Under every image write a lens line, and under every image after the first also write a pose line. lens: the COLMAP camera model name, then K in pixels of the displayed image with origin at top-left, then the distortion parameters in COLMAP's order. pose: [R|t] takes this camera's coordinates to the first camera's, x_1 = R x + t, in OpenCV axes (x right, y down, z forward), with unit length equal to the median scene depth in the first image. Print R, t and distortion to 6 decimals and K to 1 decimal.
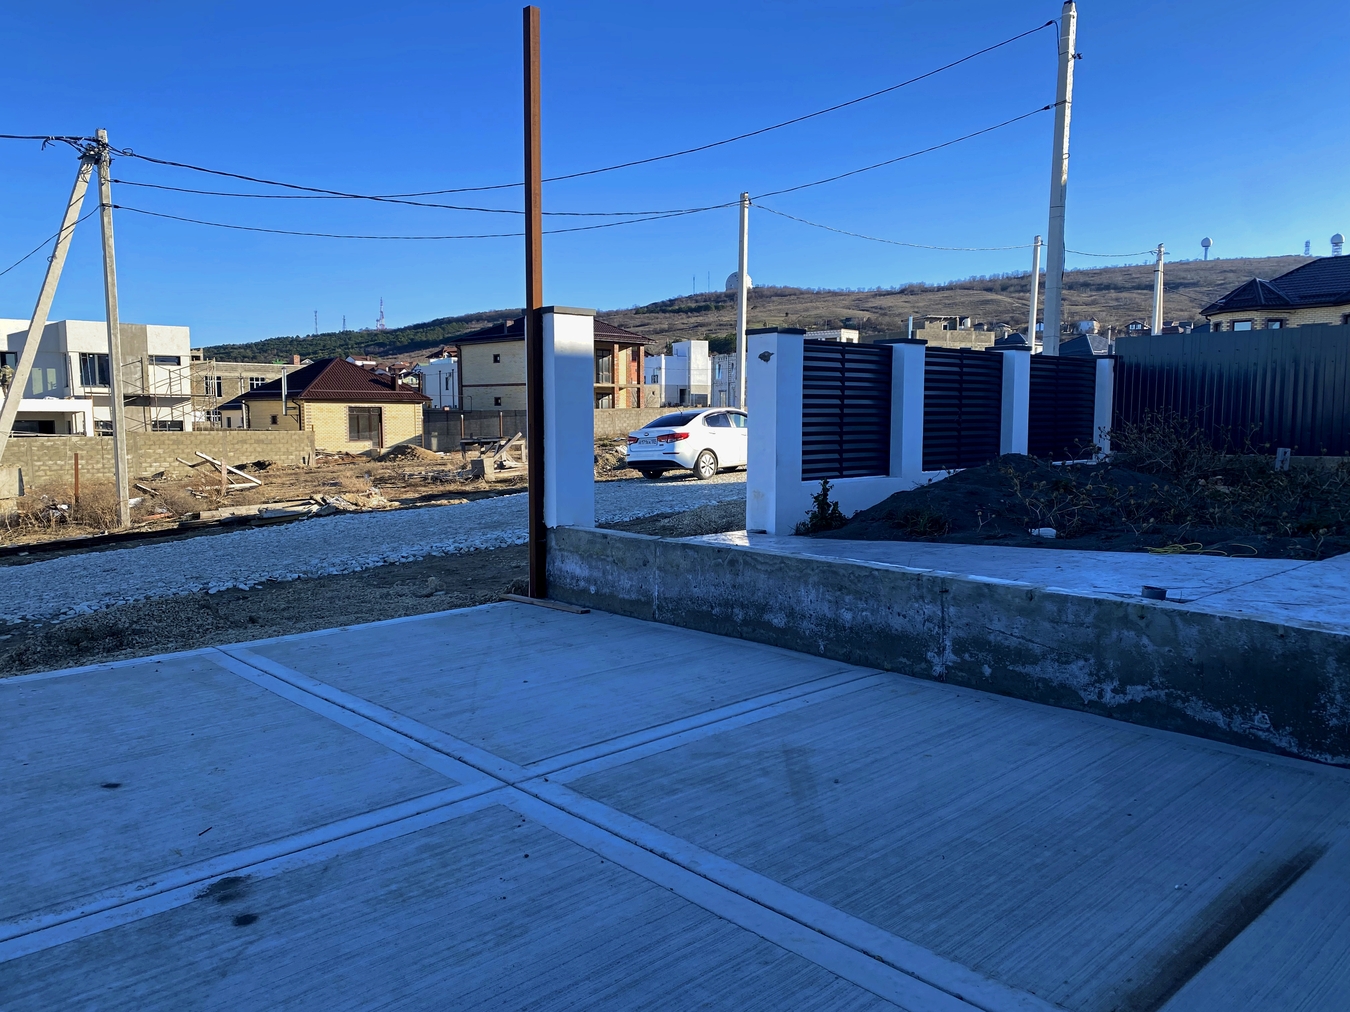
lens RADIAL K [[1006.3, 0, 675.0], [0, 1006.3, 506.0], [0, 0, 1]] dist [0.011675, -0.001128]
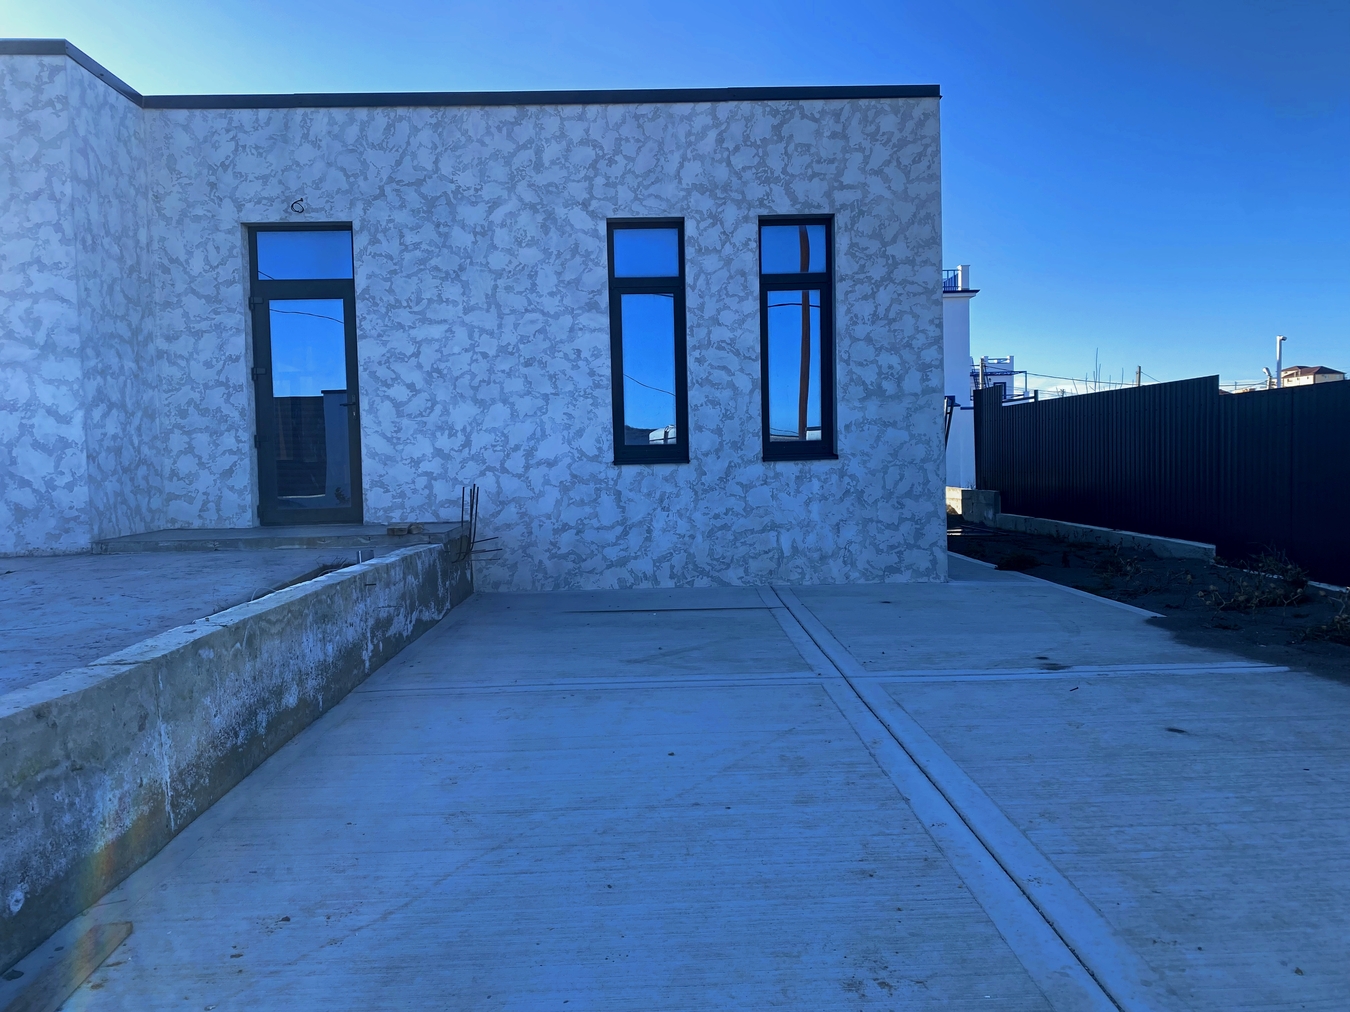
lens RADIAL K [[1026.6, 0, 665.6], [0, 1026.6, 506.1], [0, 0, 1]] dist [0.065536, -0.075140]
pose [[-0.743224, -0.013033, 0.668916, -0.609965], [0.085313, 0.989802, 0.114076, -0.081308], [-0.663581, 0.141852, -0.734533, 1.457597]]
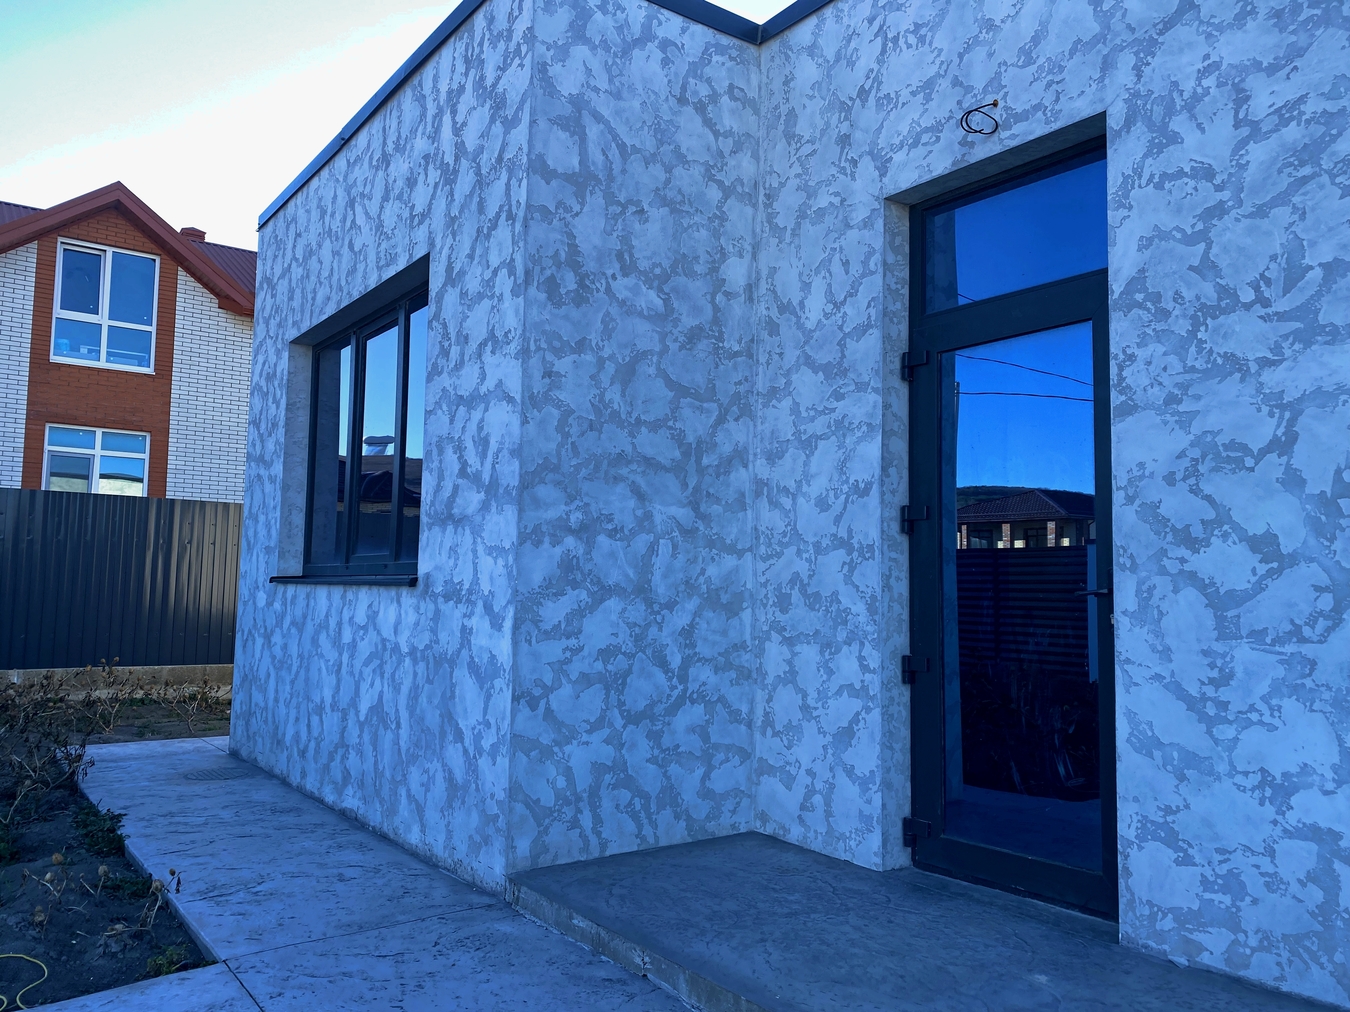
lens RADIAL K [[1026.6, 0, 665.6], [0, 1026.6, 506.1], [0, 0, 1]] dist [0.065536, -0.075140]
pose [[0.132410, 0.086139, 0.987445, 0.166801], [0.075288, 0.992465, -0.096673, -0.106263], [-0.988332, 0.087143, 0.124927, 0.780080]]
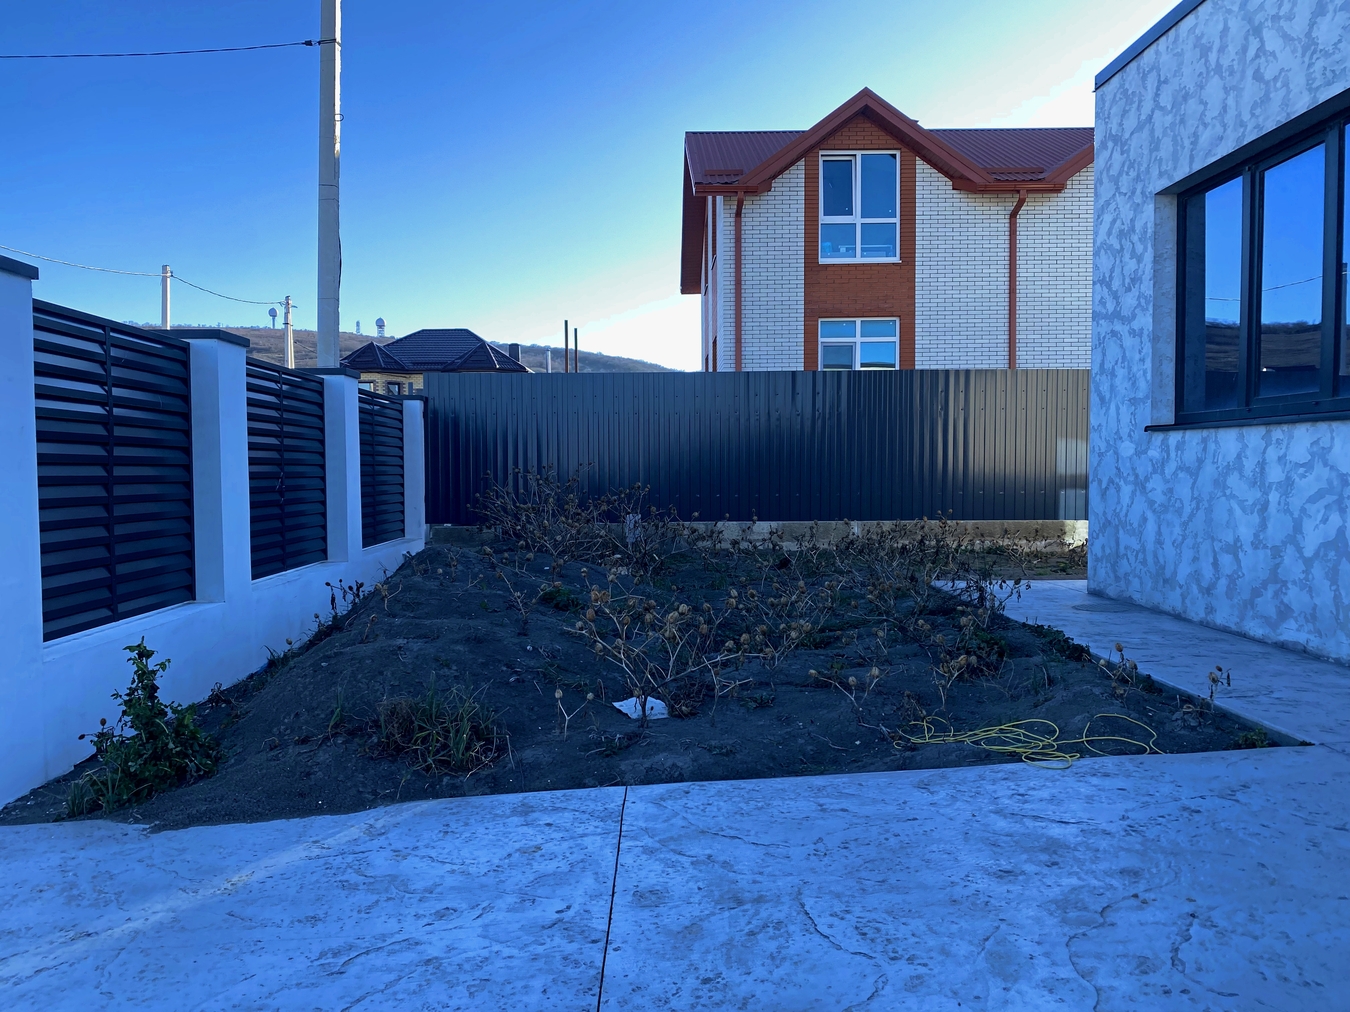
lens RADIAL K [[1029.8, 0, 651.3], [0, 1029.8, 506.0], [0, 0, 1]] dist [0.014086, -0.009503]
pose [[0.685335, -0.032372, 0.727508, -0.009725], [0.076321, 0.996703, -0.027546, -0.091316], [-0.724218, 0.074402, 0.685546, 0.957359]]
